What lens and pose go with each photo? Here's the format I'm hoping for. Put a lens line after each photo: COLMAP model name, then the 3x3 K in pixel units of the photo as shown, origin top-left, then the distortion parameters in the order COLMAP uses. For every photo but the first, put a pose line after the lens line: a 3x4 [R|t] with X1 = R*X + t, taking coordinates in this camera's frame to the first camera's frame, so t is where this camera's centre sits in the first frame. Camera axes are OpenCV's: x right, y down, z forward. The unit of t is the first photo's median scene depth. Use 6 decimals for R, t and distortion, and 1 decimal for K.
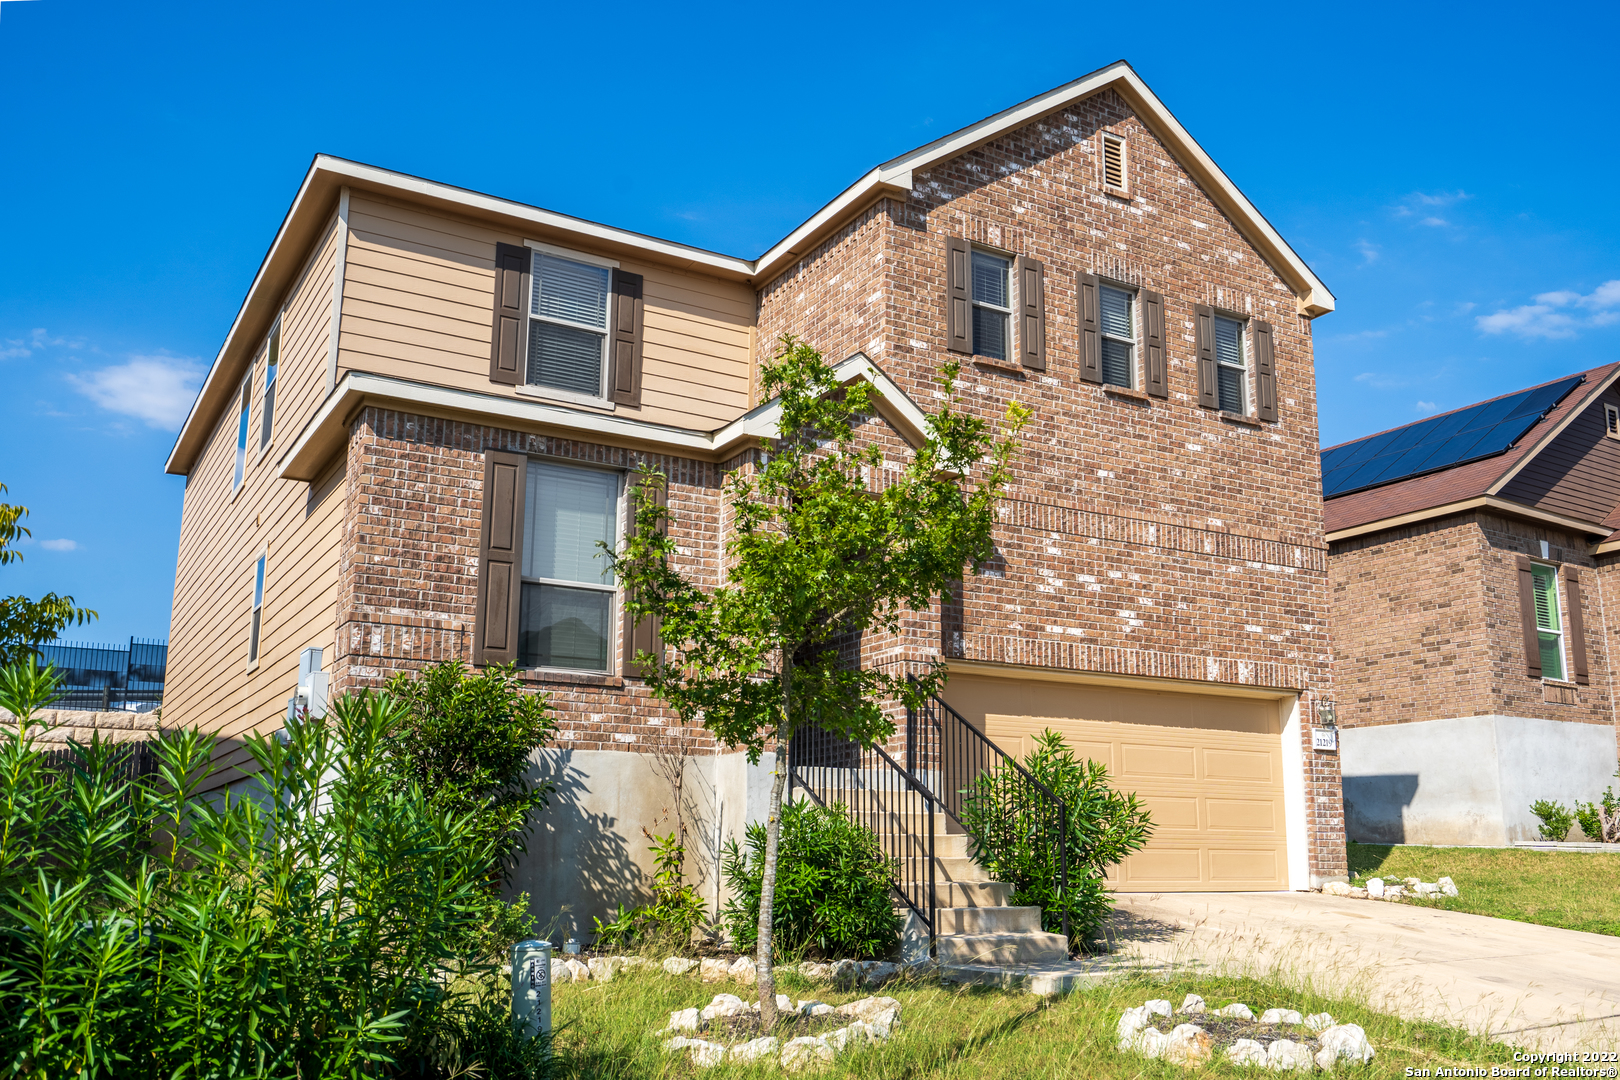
lens RADIAL K [[1426.0, 0, 844.5], [0, 1426.0, 567.3], [0, 0, 1]] dist [0.006776, -0.011924]
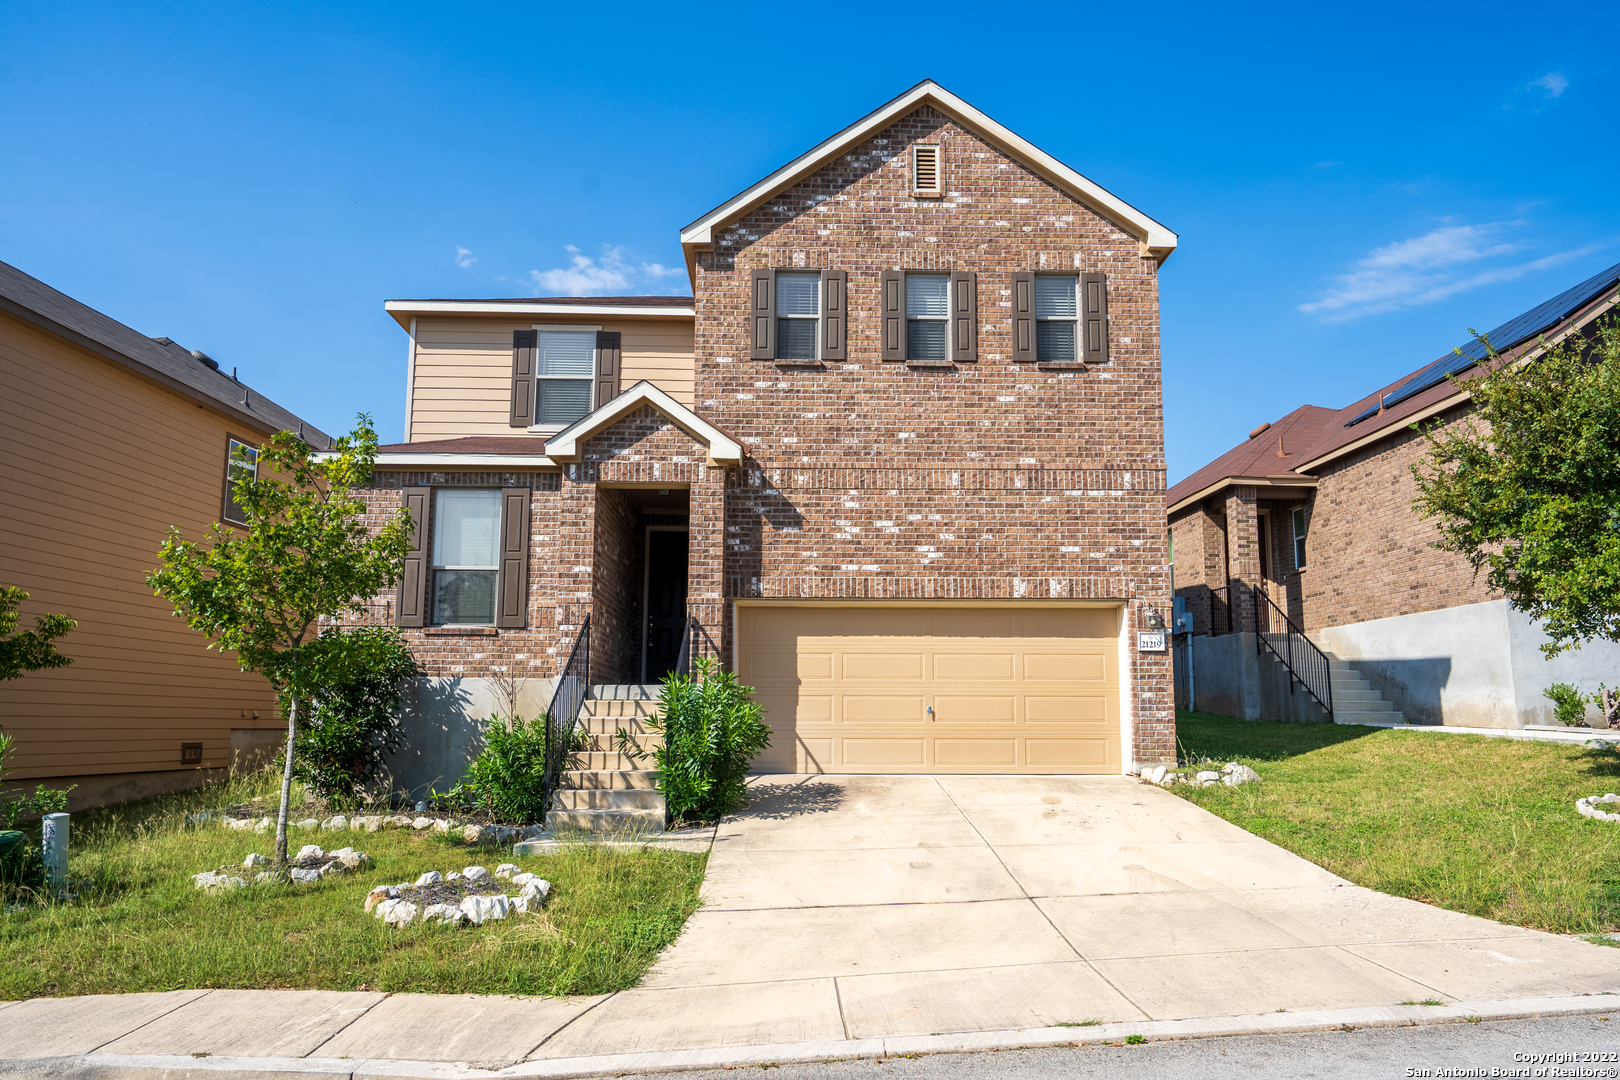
lens RADIAL K [[1120.1, 0, 800.3], [0, 1120.1, 566.4], [0, 0, 1]] dist [-0.002826, 0.000528]
pose [[0.868104, -0.066988, -0.491842, 0.557080], [0.101370, 0.993895, 0.043553, -0.004659], [0.485922, -0.087667, 0.869594, 0.109458]]
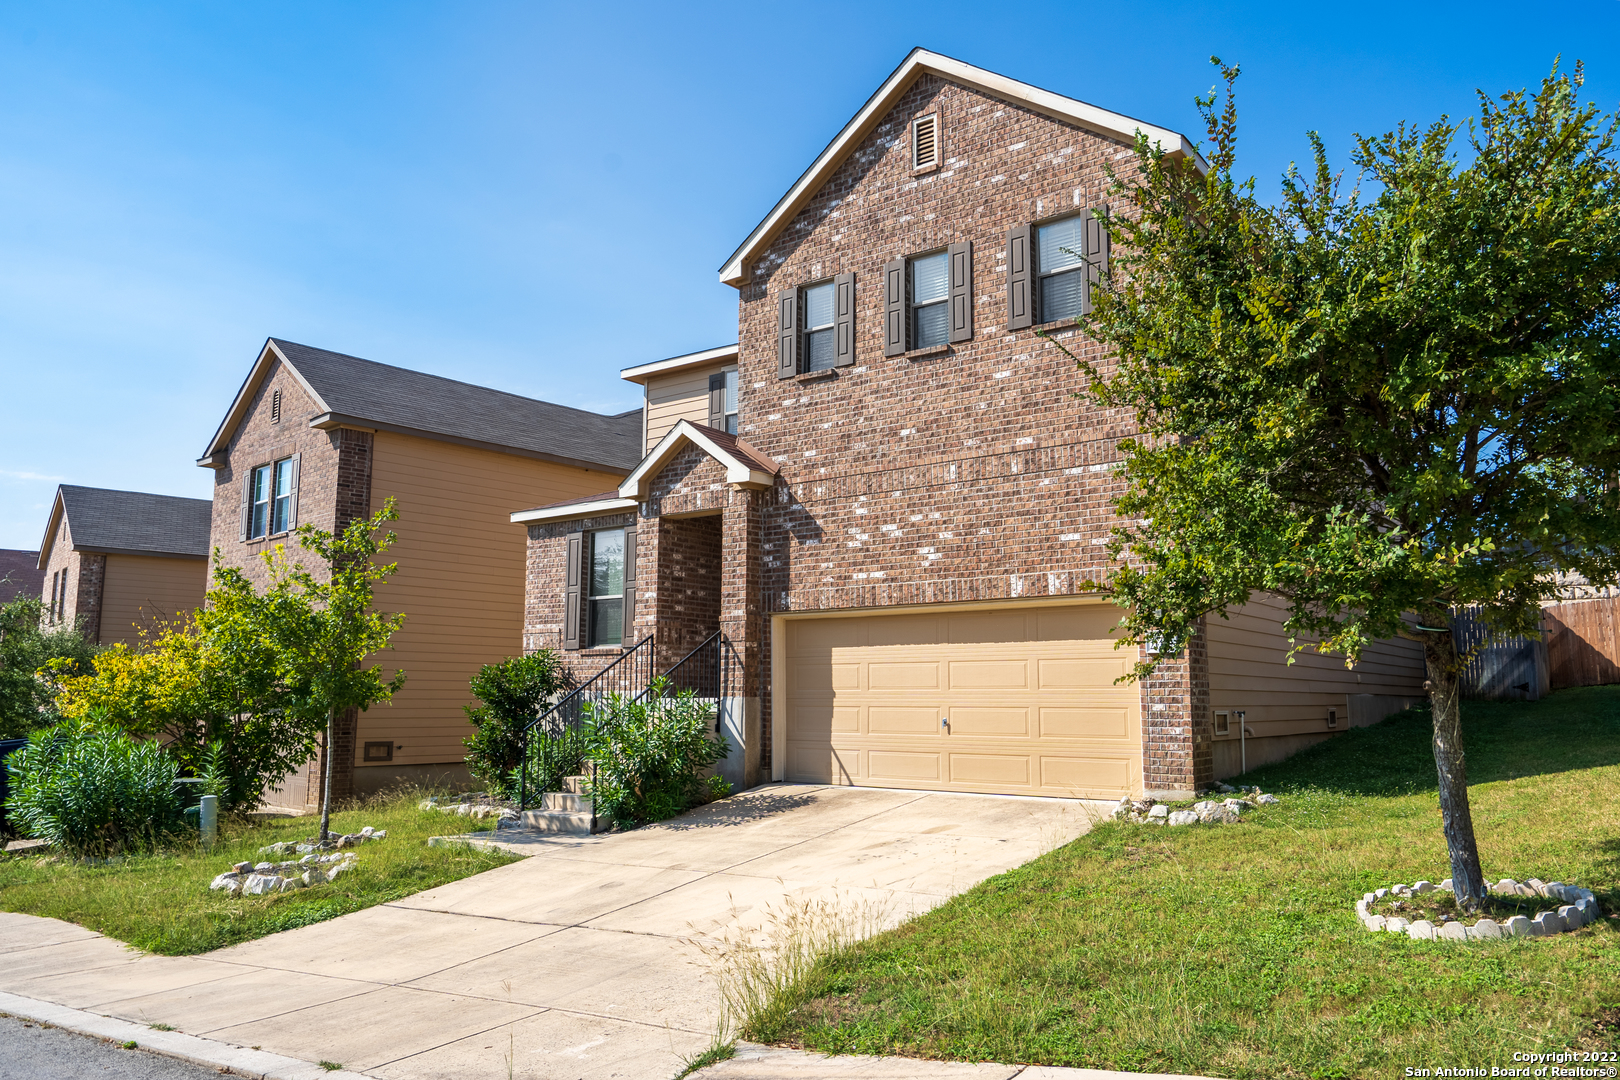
lens RADIAL K [[1120.1, 0, 839.9], [0, 1120.1, 547.1], [0, 0, 1]] dist [-0.002826, 0.000528]
pose [[0.397542, -0.121218, -0.909542, 0.957240], [0.193978, 0.979935, -0.045816, 0.056102], [0.896846, -0.158218, 0.413079, 0.549040]]
